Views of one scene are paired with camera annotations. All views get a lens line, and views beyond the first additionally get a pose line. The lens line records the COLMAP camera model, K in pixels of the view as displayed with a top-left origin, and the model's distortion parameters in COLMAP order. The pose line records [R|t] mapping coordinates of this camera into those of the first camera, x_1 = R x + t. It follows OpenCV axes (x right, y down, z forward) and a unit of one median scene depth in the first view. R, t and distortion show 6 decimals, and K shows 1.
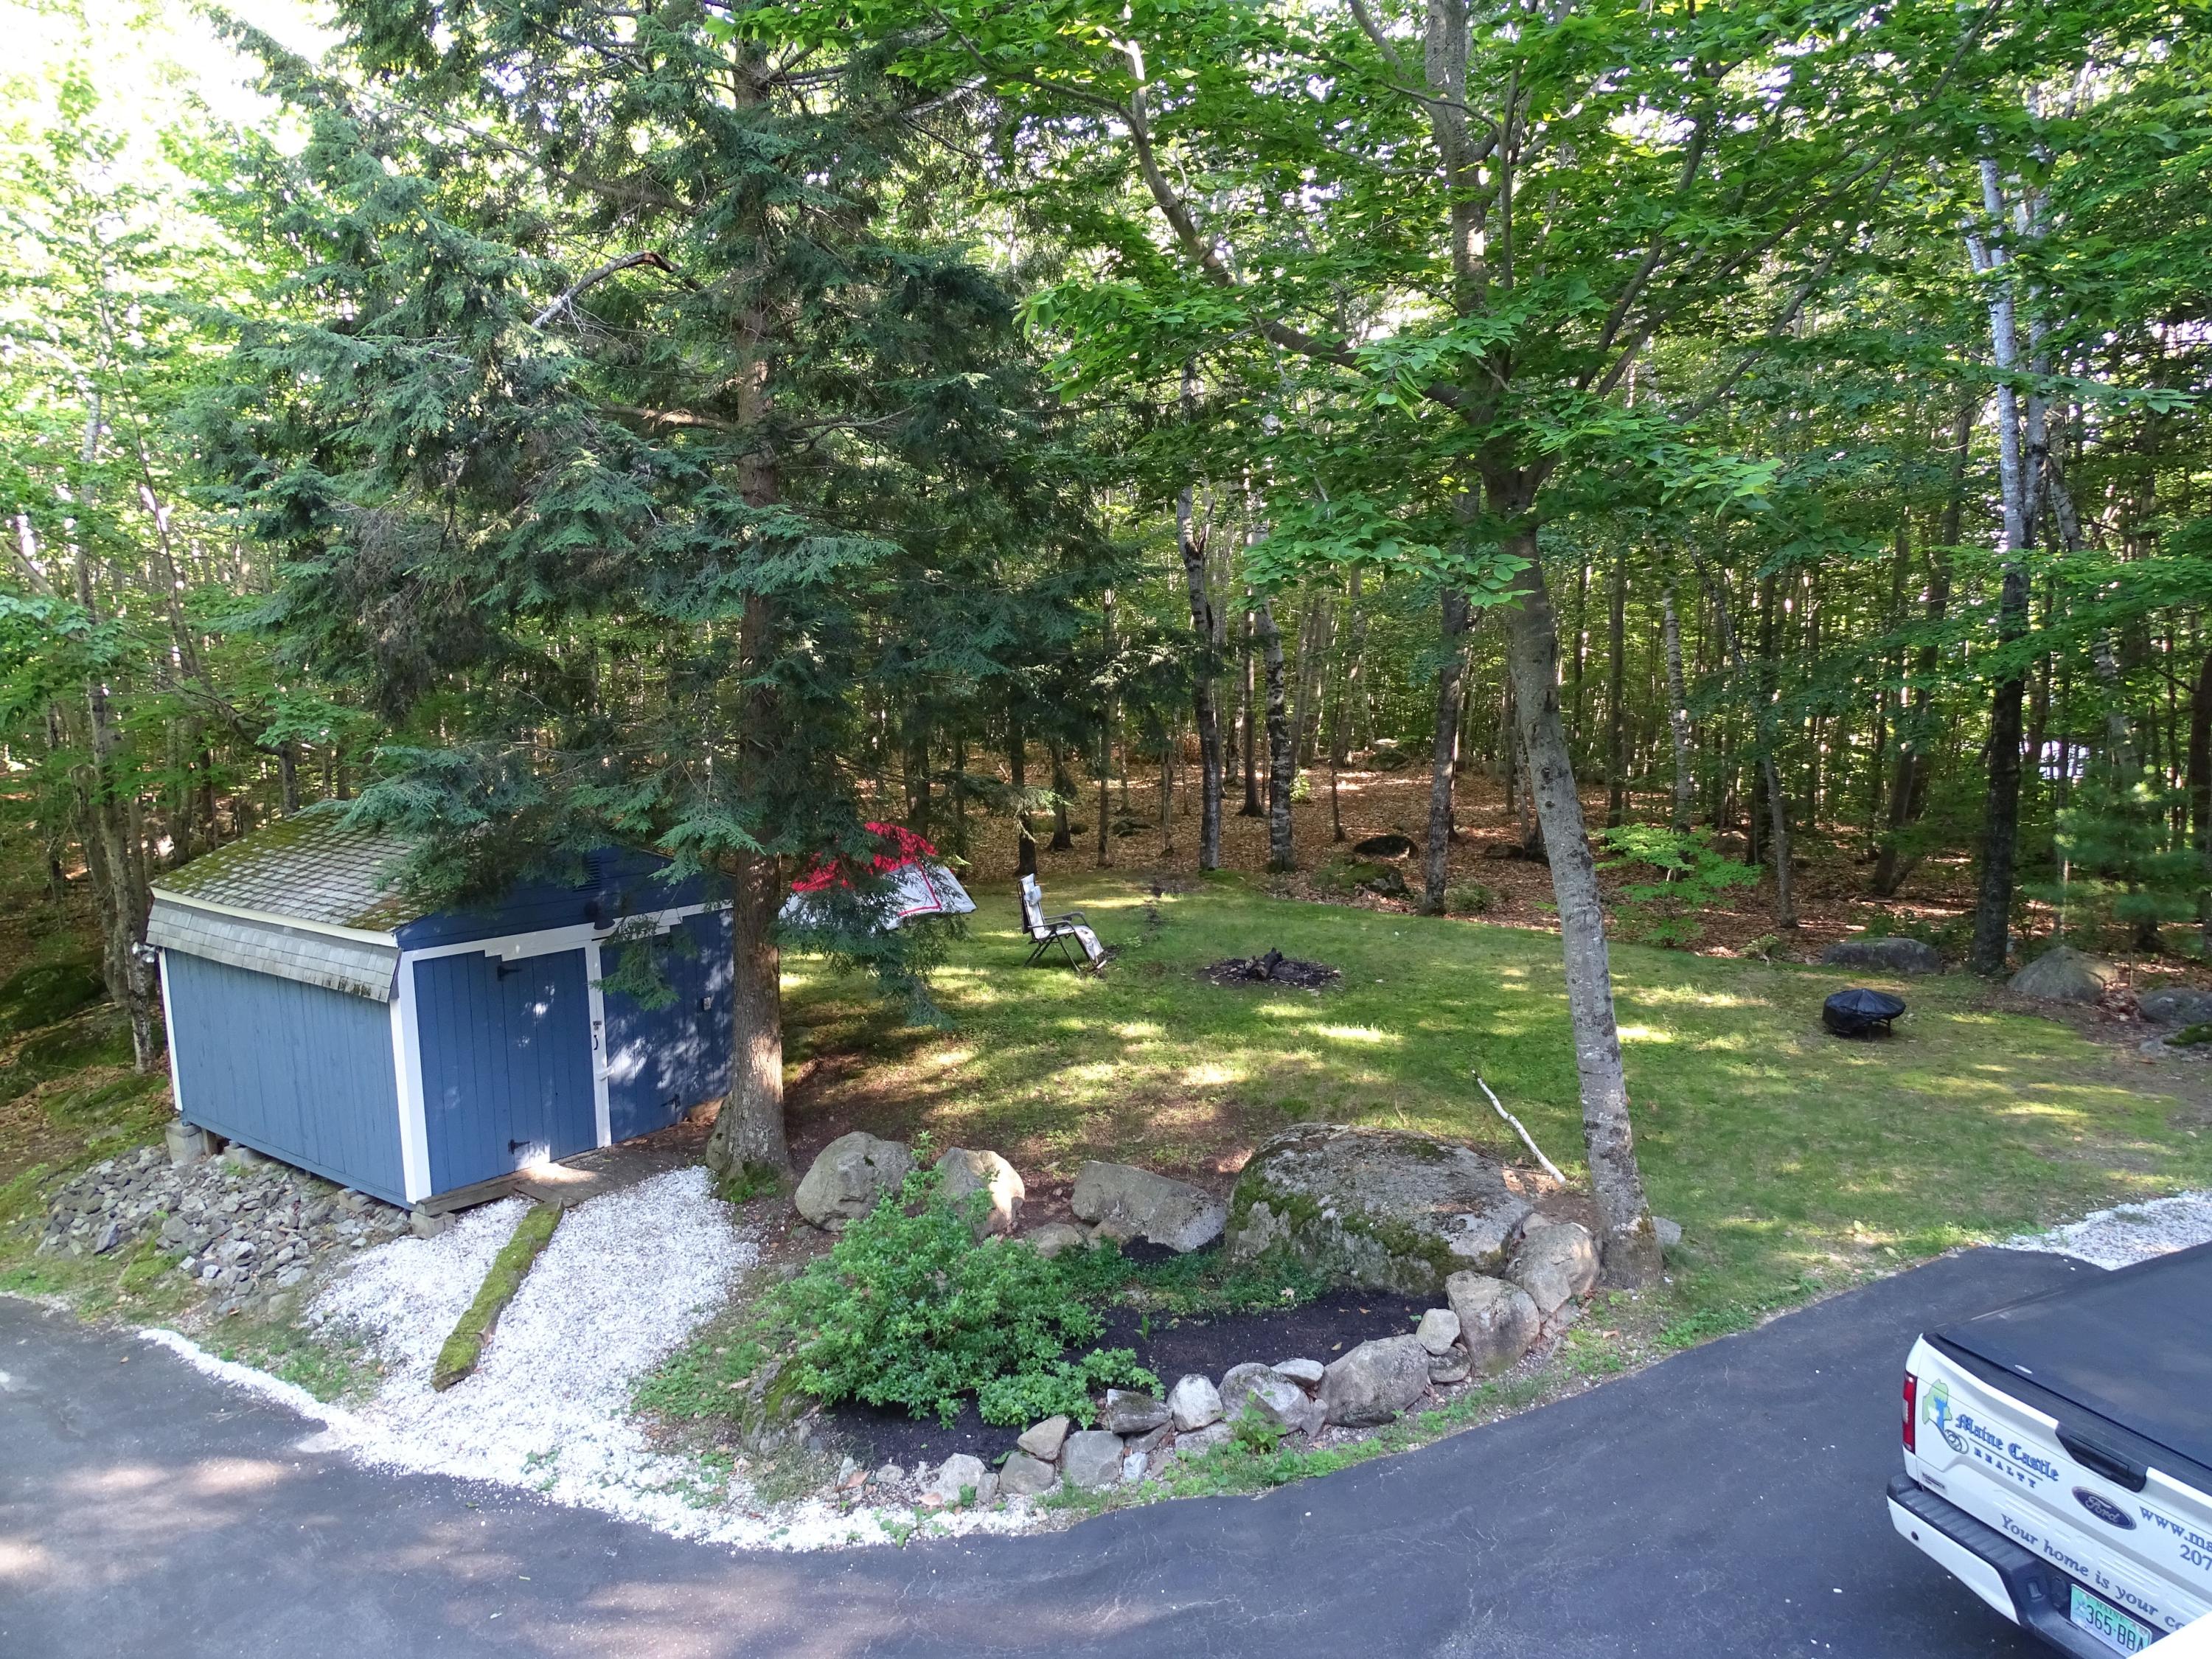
lens RADIAL K [[1550.0, 0, 1106.0], [0, 1550.0, 829.5], [0, 0, 1]] dist [-0.010303, 0.000453]
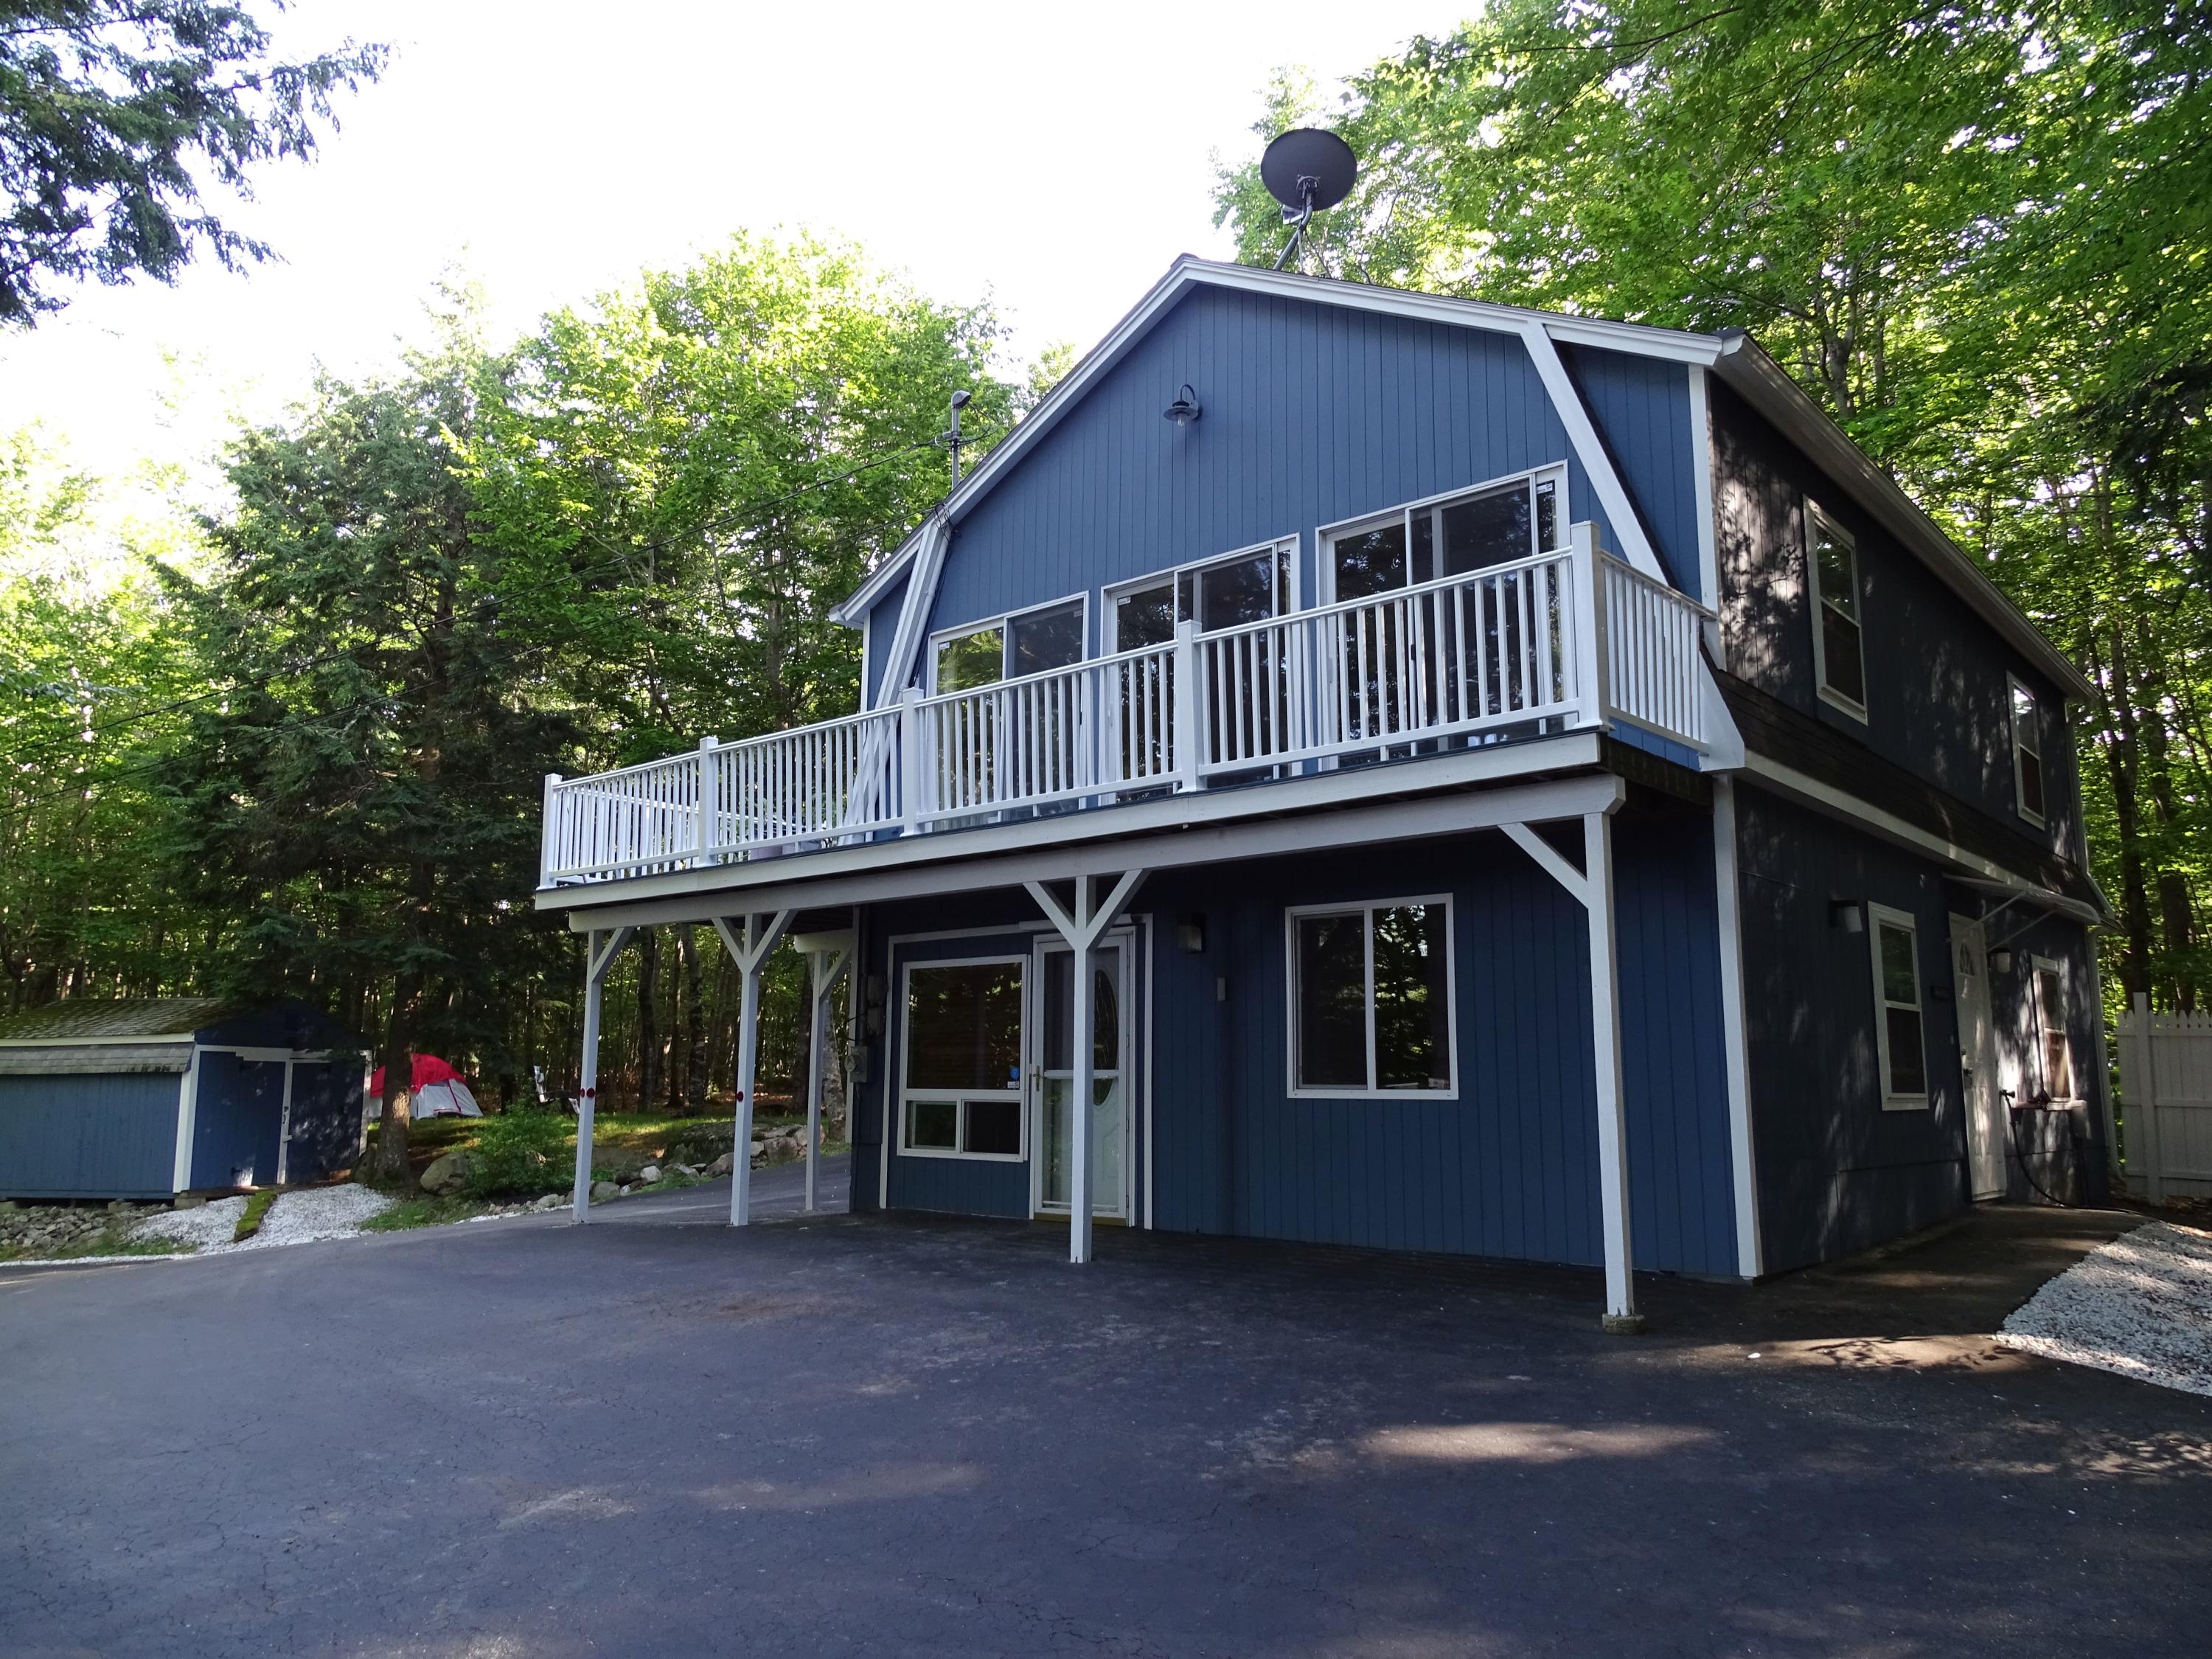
lens RADIAL K [[1550.0, 0, 1106.0], [0, 1550.0, 829.5], [0, 0, 1]] dist [-0.010303, 0.000453]
pose [[0.938741, 0.063604, 0.338703, -0.078692], [0.029372, 0.964478, -0.262524, 0.329352], [-0.343369, 0.256390, 0.903527, -1.028055]]
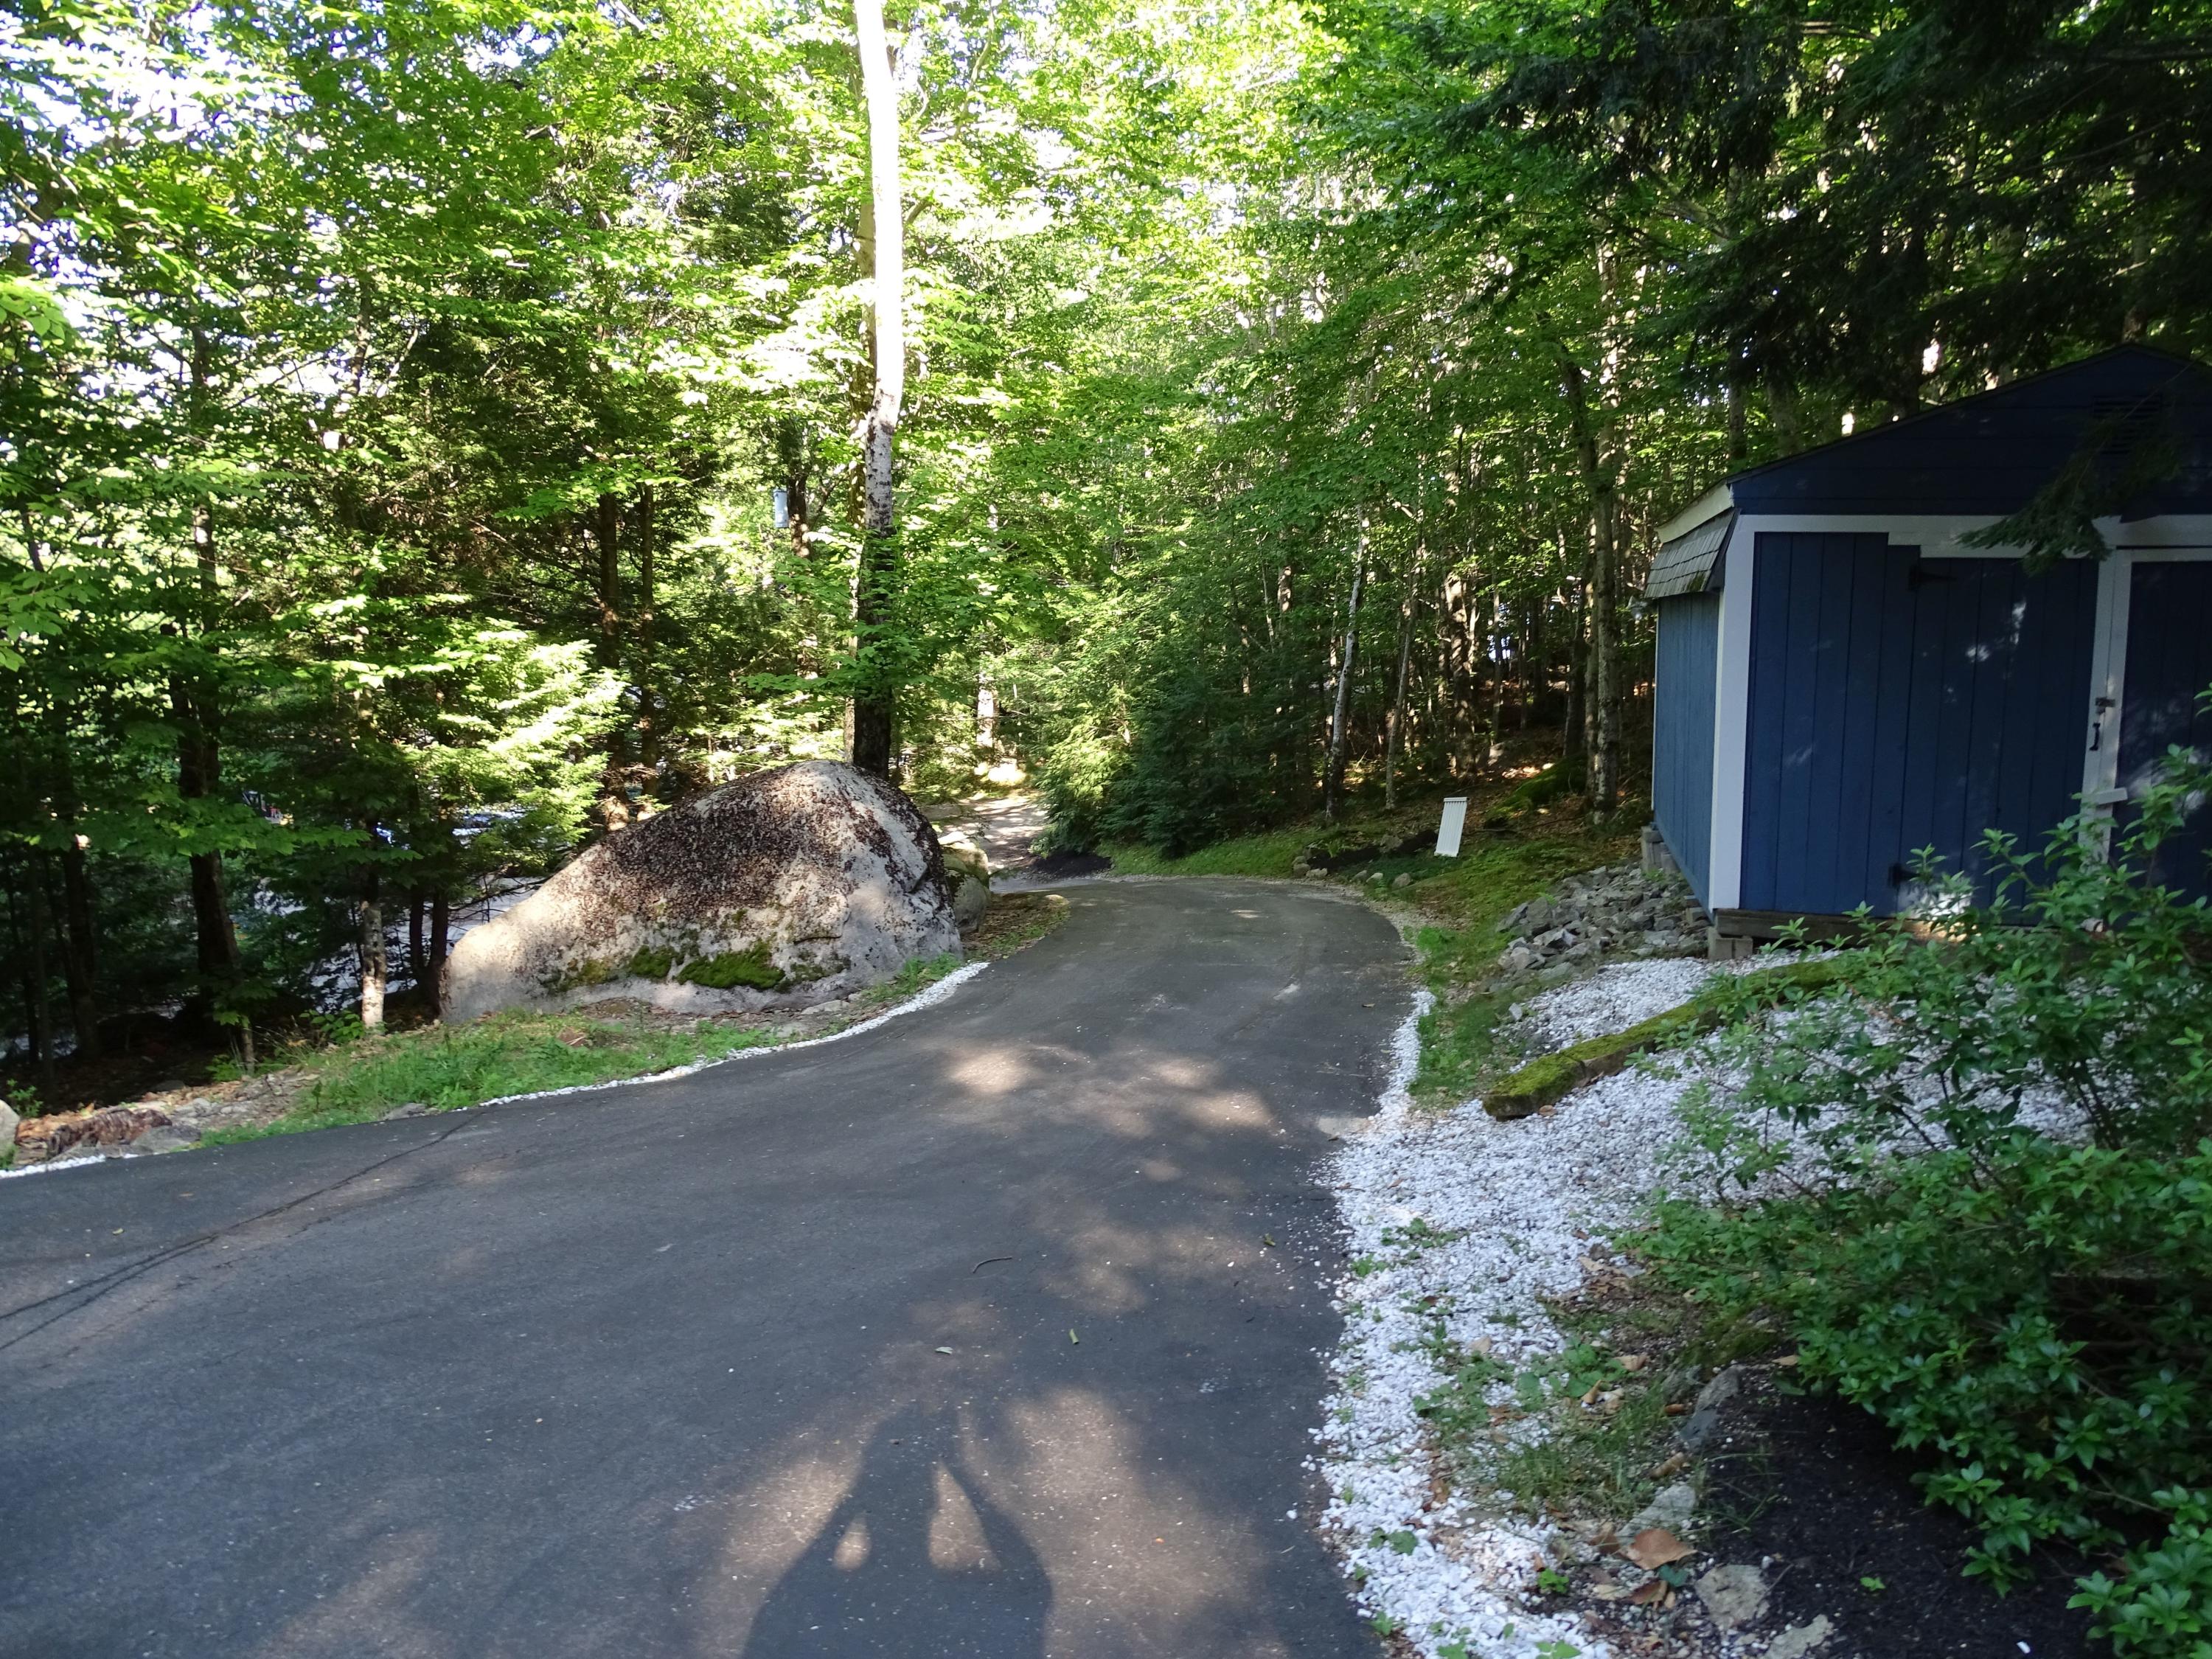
lens RADIAL K [[1550.0, 0, 1106.0], [0, 1550.0, 829.5], [0, 0, 1]] dist [-0.010303, 0.000453]
pose [[0.382151, 0.145070, -0.912642, 0.047915], [-0.111668, 0.987613, 0.110229, 0.160493], [0.917328, 0.059789, 0.393617, 0.493705]]
